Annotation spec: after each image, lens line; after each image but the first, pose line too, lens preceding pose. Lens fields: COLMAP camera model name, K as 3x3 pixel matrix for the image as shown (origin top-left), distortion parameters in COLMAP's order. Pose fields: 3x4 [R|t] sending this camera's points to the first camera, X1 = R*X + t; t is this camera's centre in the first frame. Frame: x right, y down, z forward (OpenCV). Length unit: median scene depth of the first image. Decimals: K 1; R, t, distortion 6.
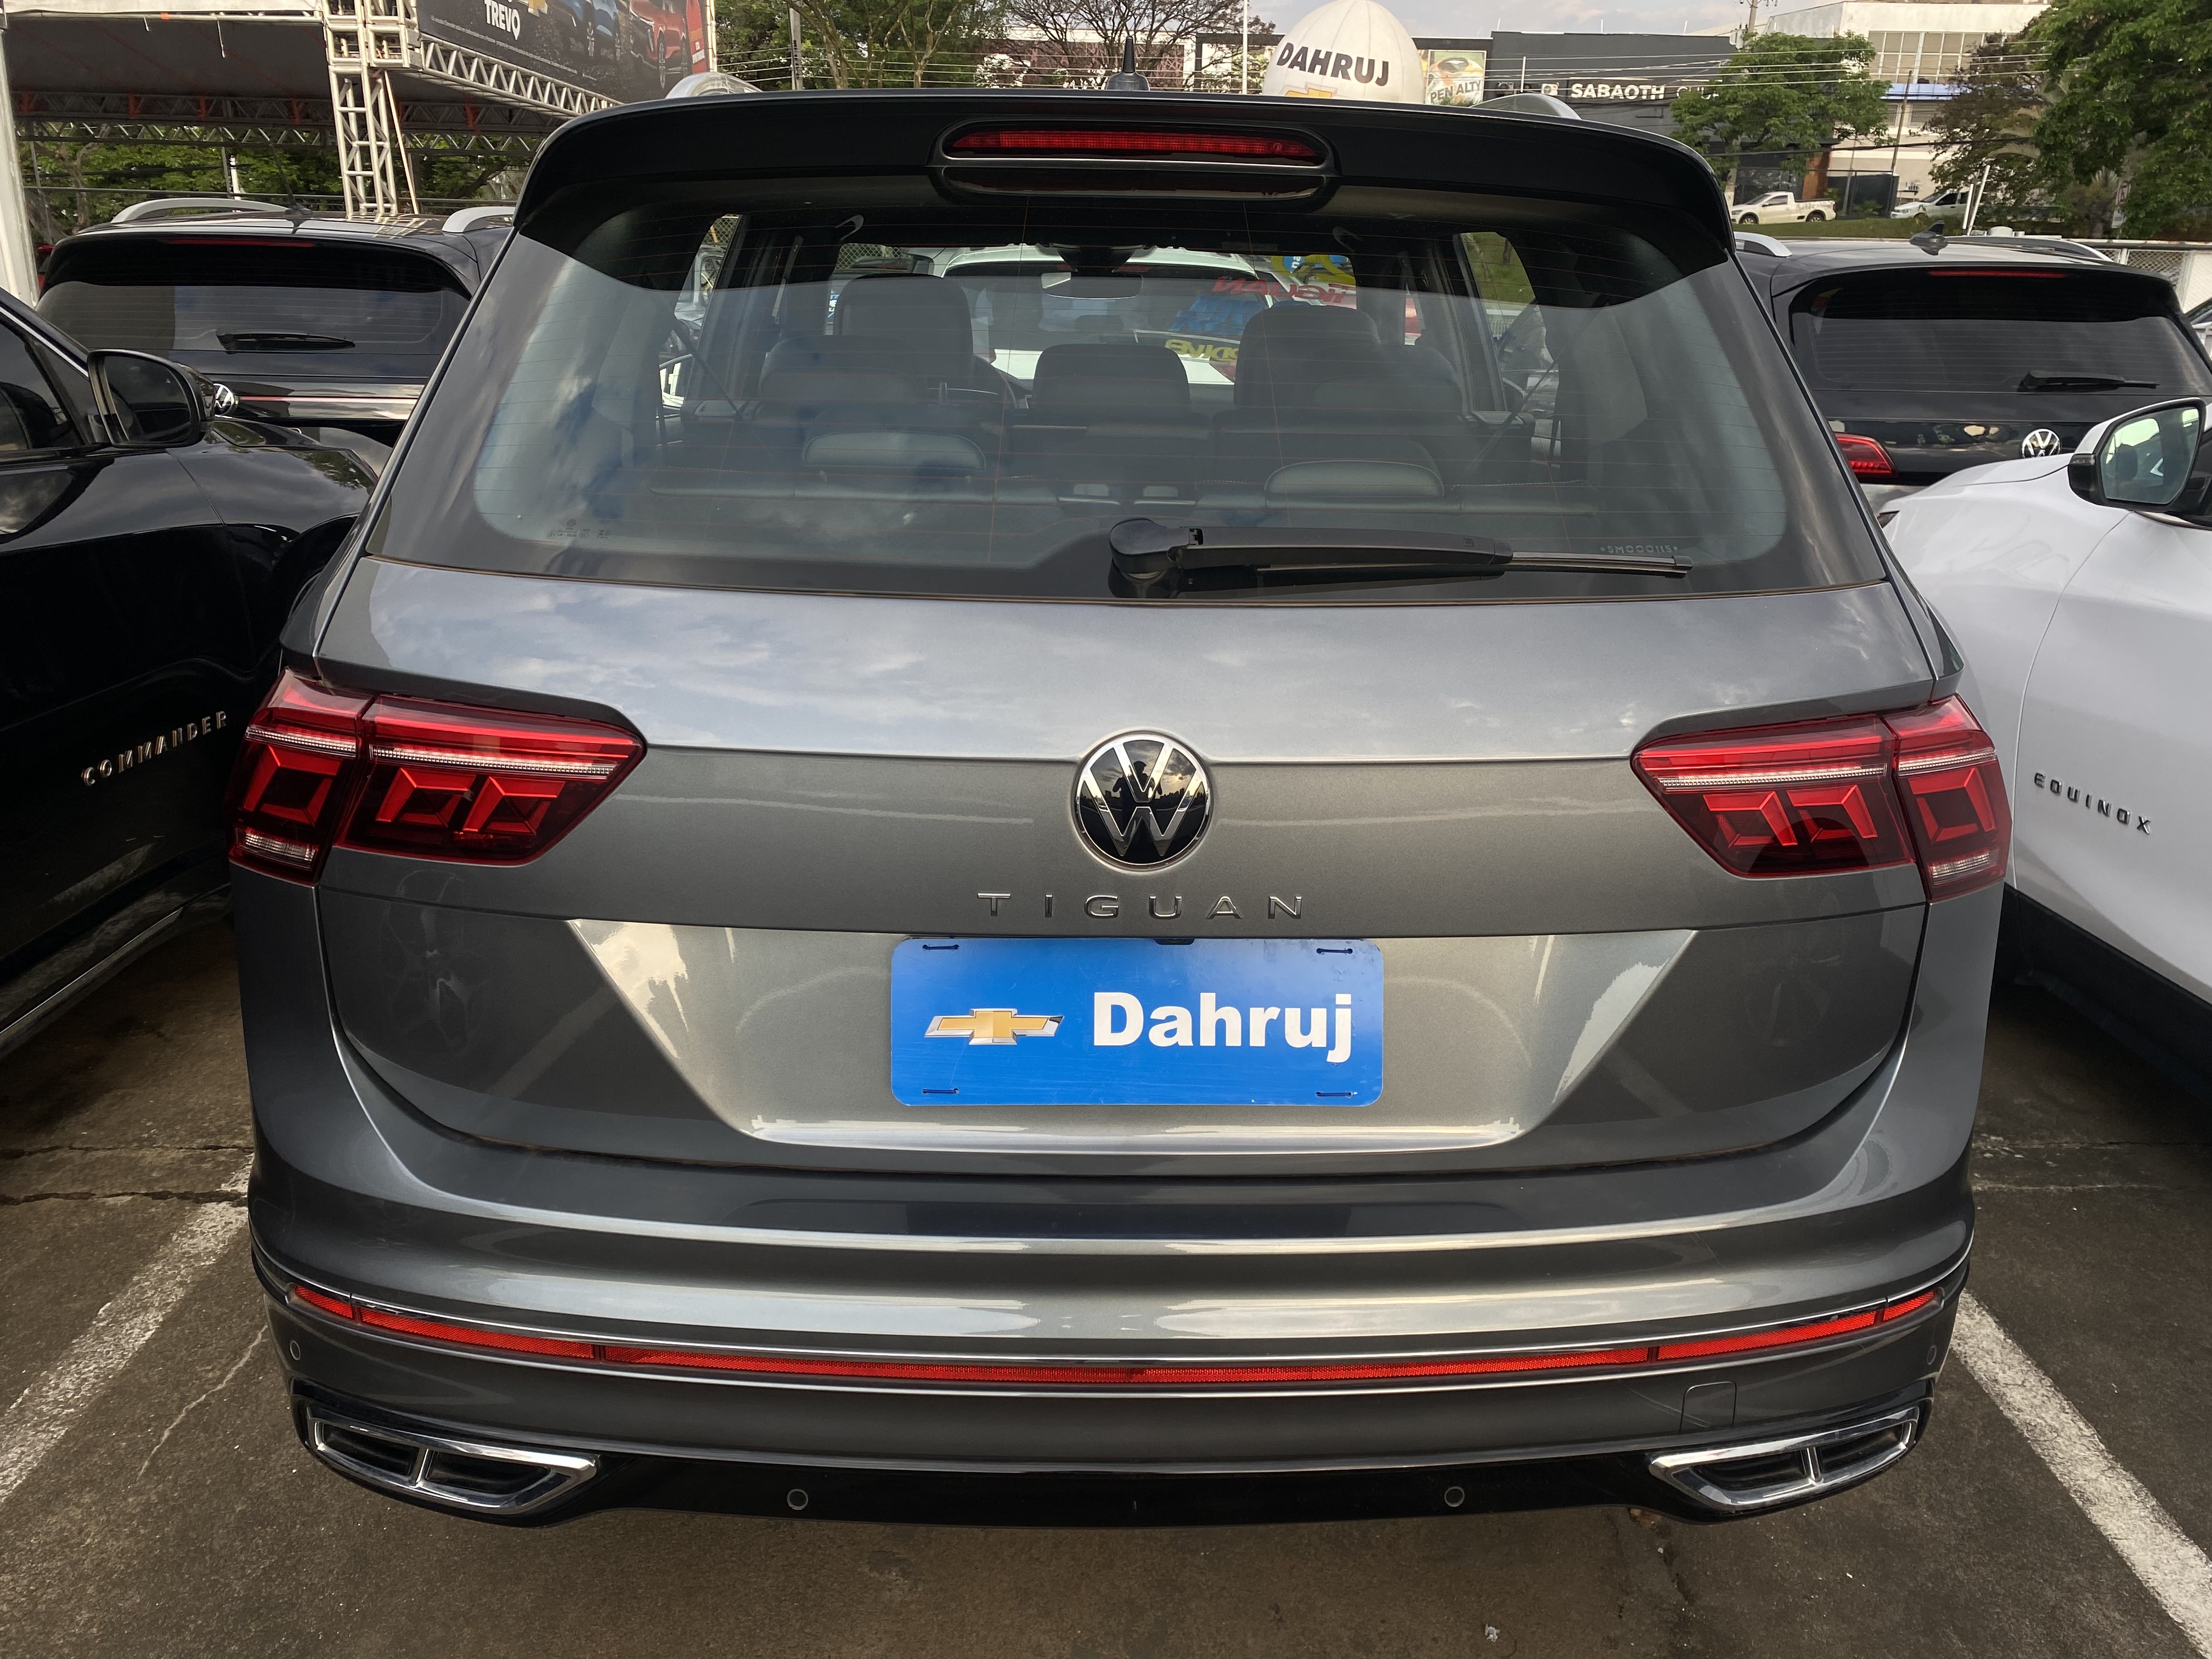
lens RADIAL K [[1662.1, 0, 1106.0], [0, 1662.1, 829.5], [0, 0, 1]] dist [0.048147, -0.052194]
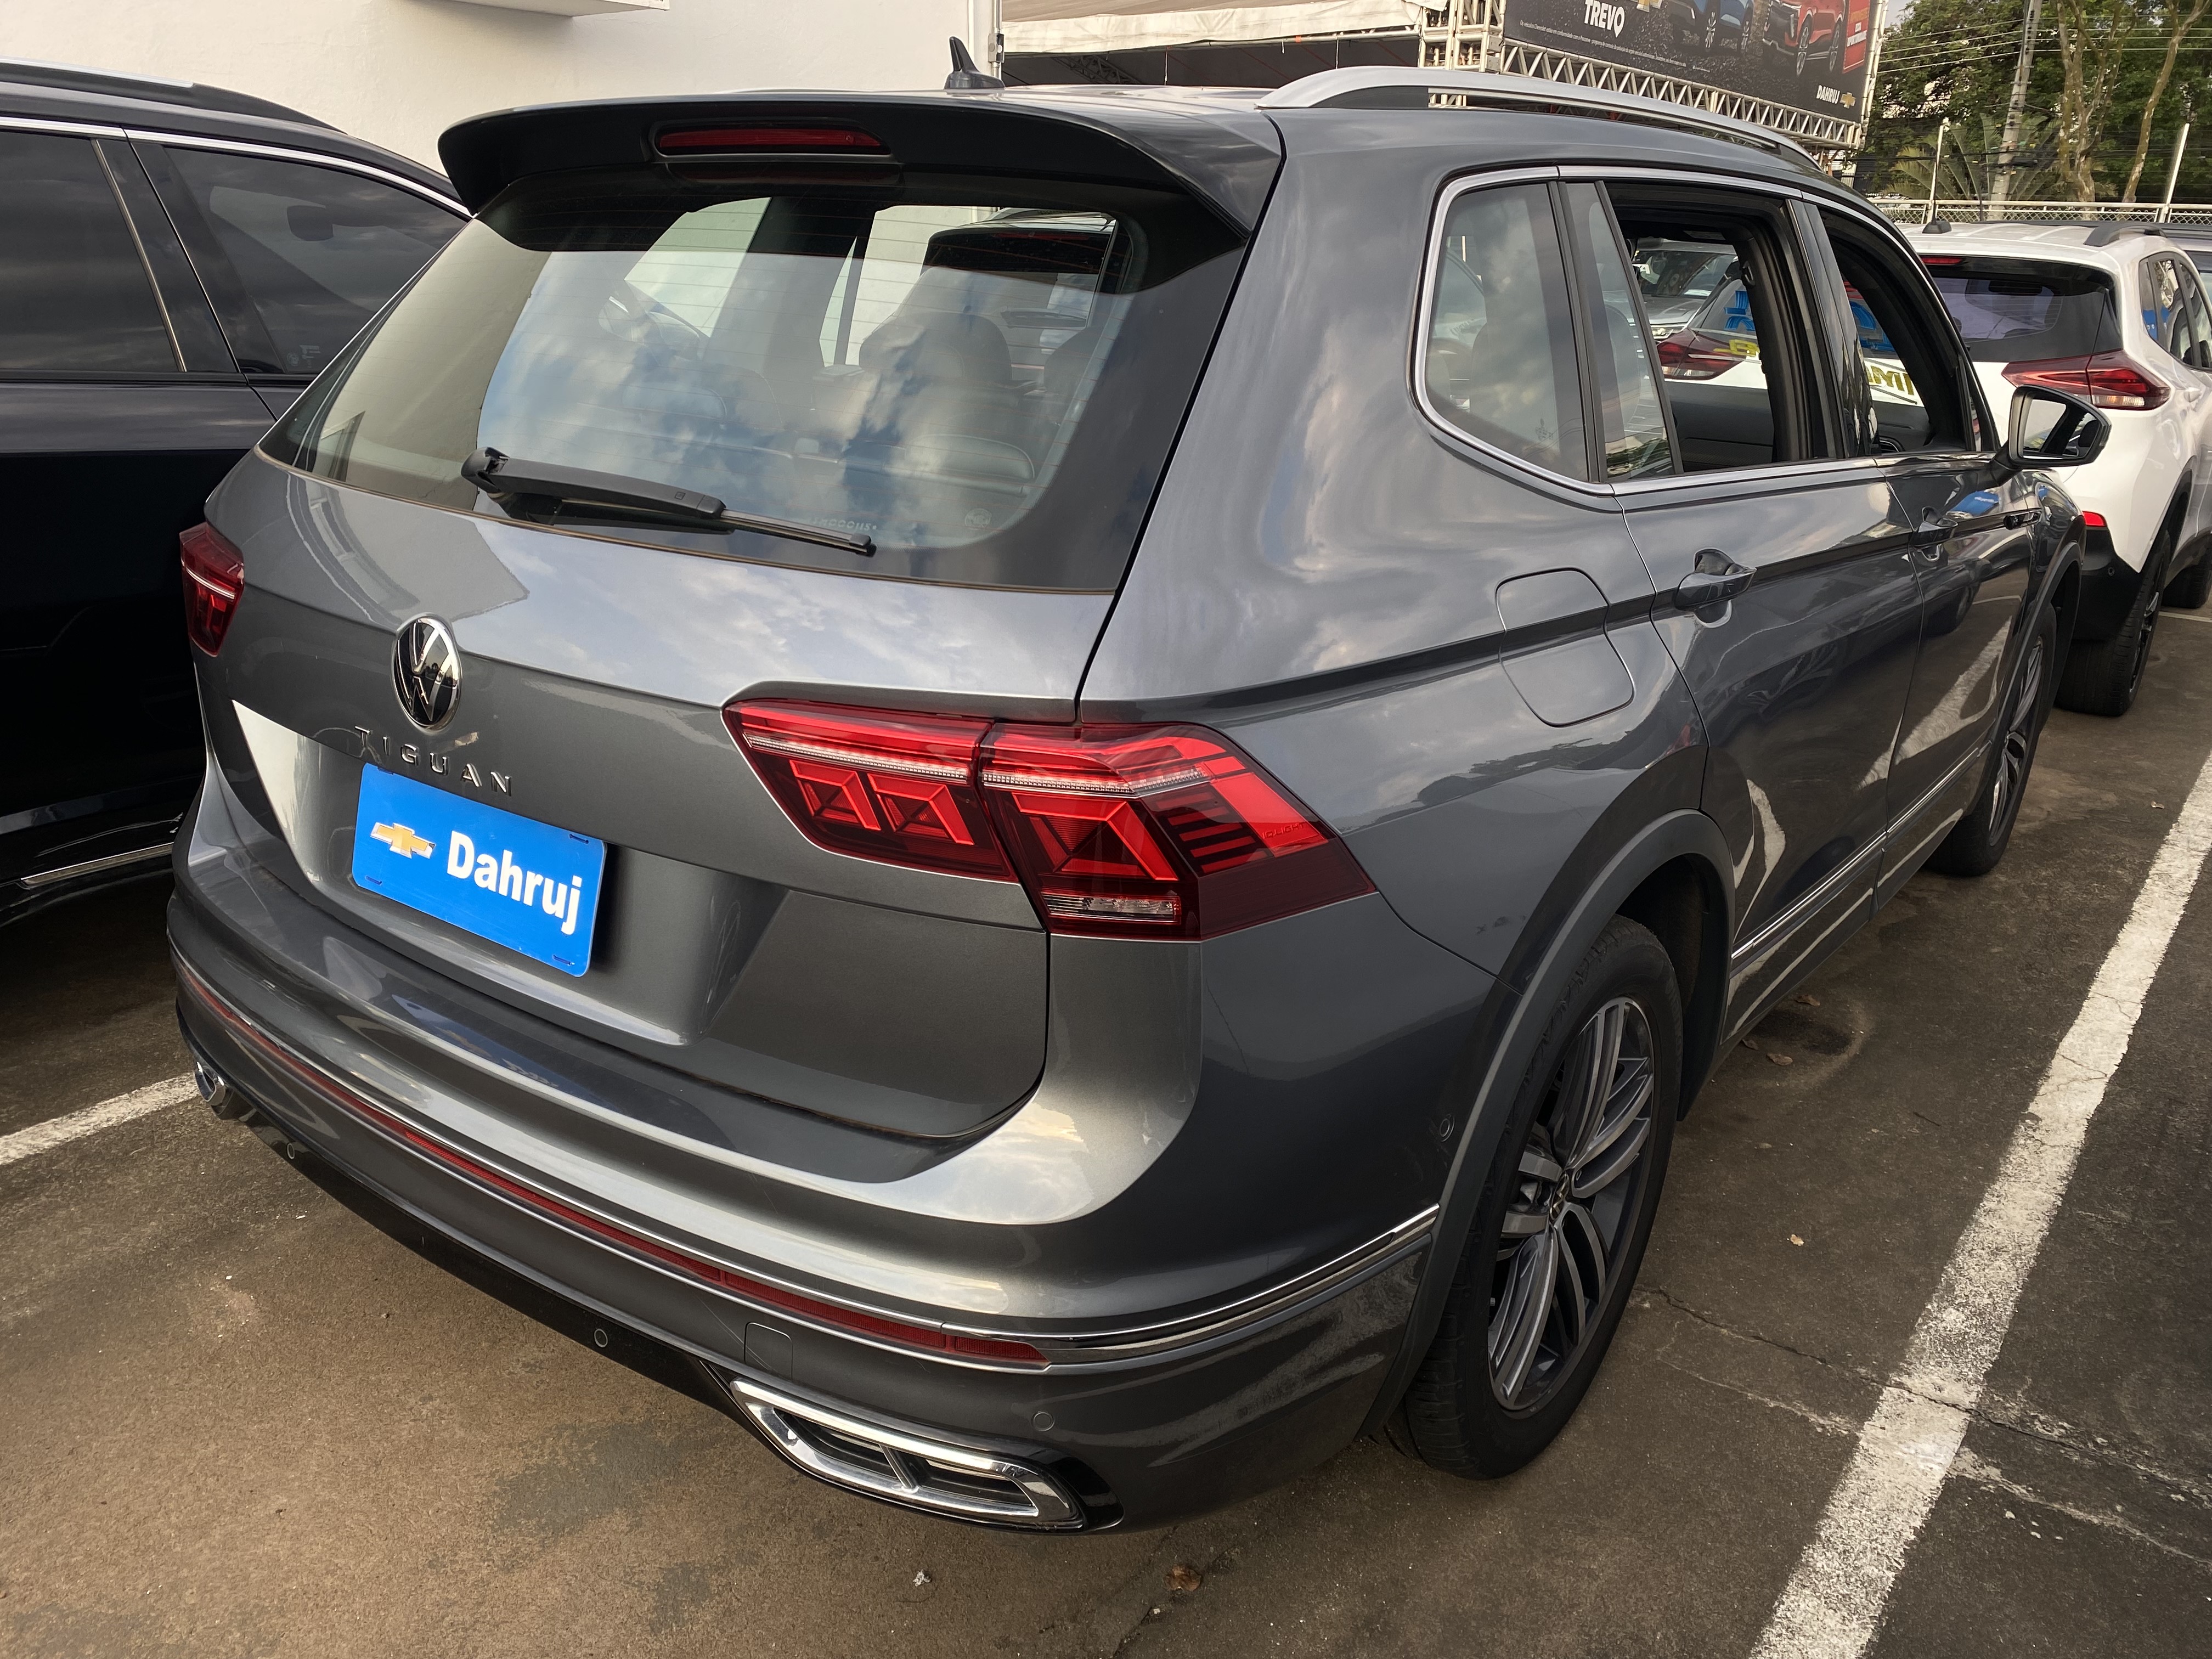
lens RADIAL K [[1662.1, 0, 1106.0], [0, 1662.1, 829.5], [0, 0, 1]] dist [0.048147, -0.052194]
pose [[0.789643, 0.206650, -0.577720, 0.644530], [-0.204977, 0.976327, 0.069063, -0.052043], [0.578315, 0.063884, 0.813308, 0.158367]]
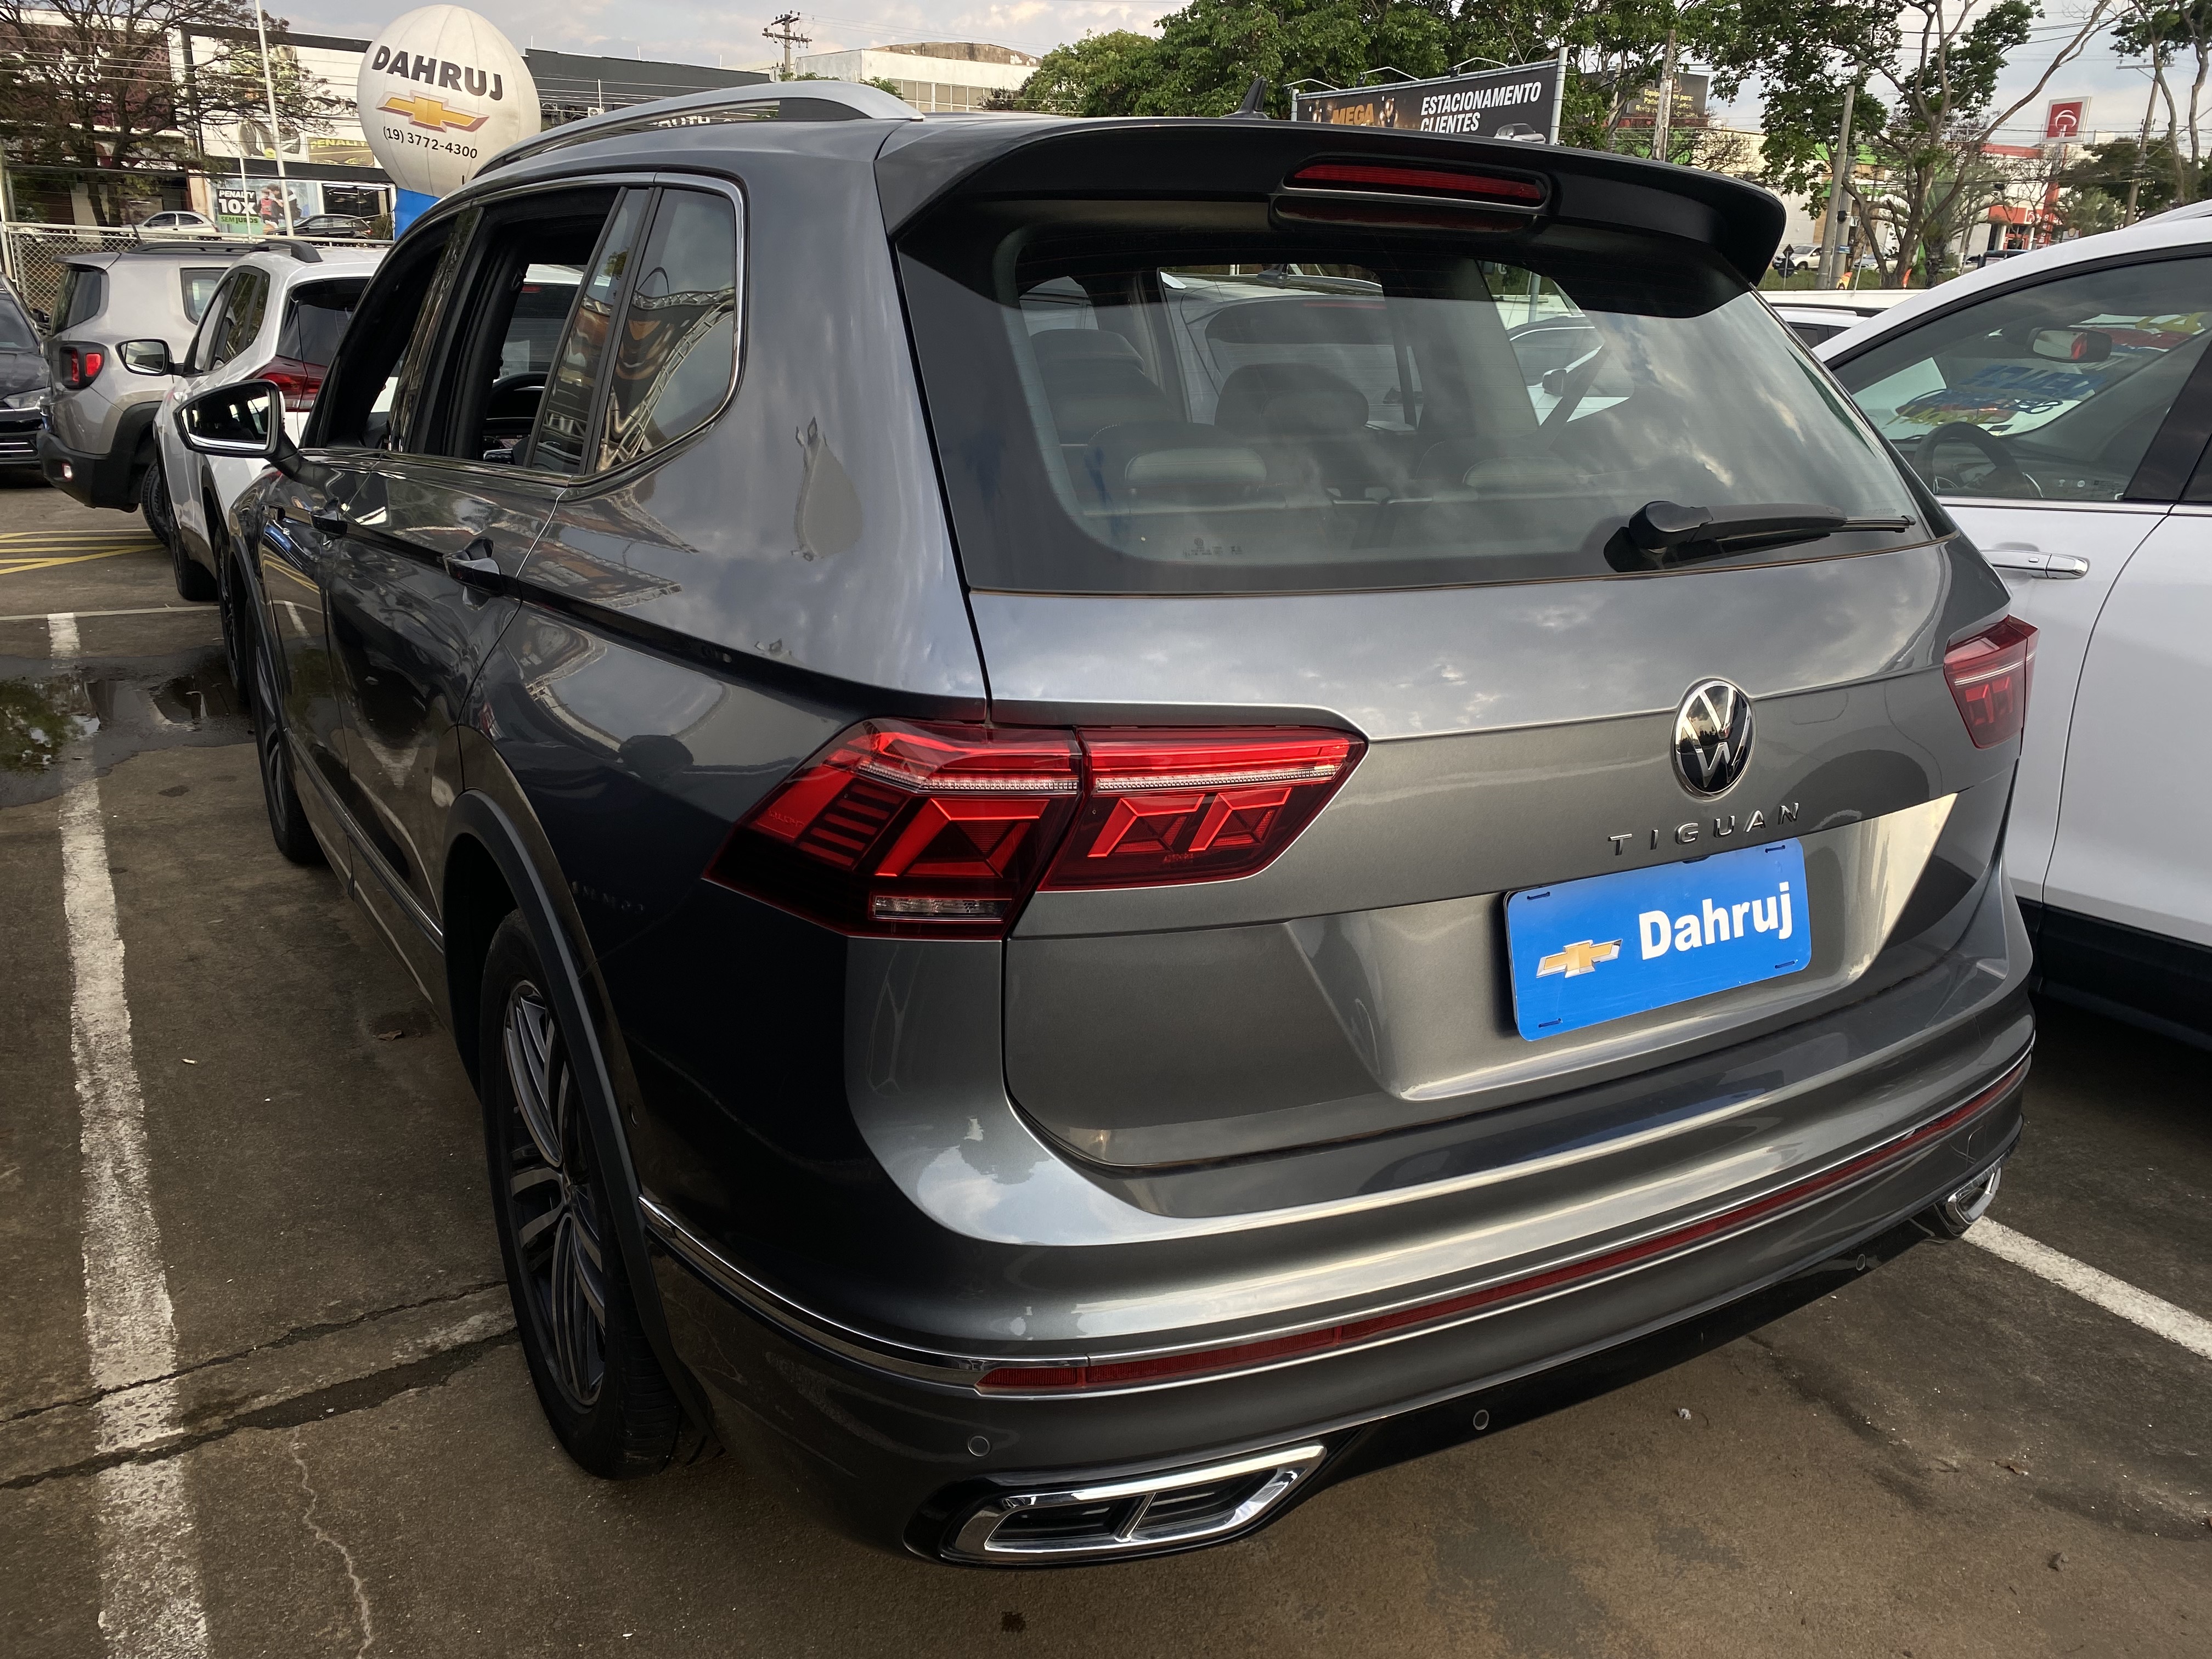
lens RADIAL K [[1671.5, 0, 1106.6], [0, 1671.5, 884.0], [0, 0, 1]] dist [0.037714, -0.046935]
pose [[0.866813, -0.154447, 0.474112, -0.518476], [0.148295, 0.987647, 0.050612, -0.021977], [-0.476072, 0.026437, 0.879009, 0.086780]]
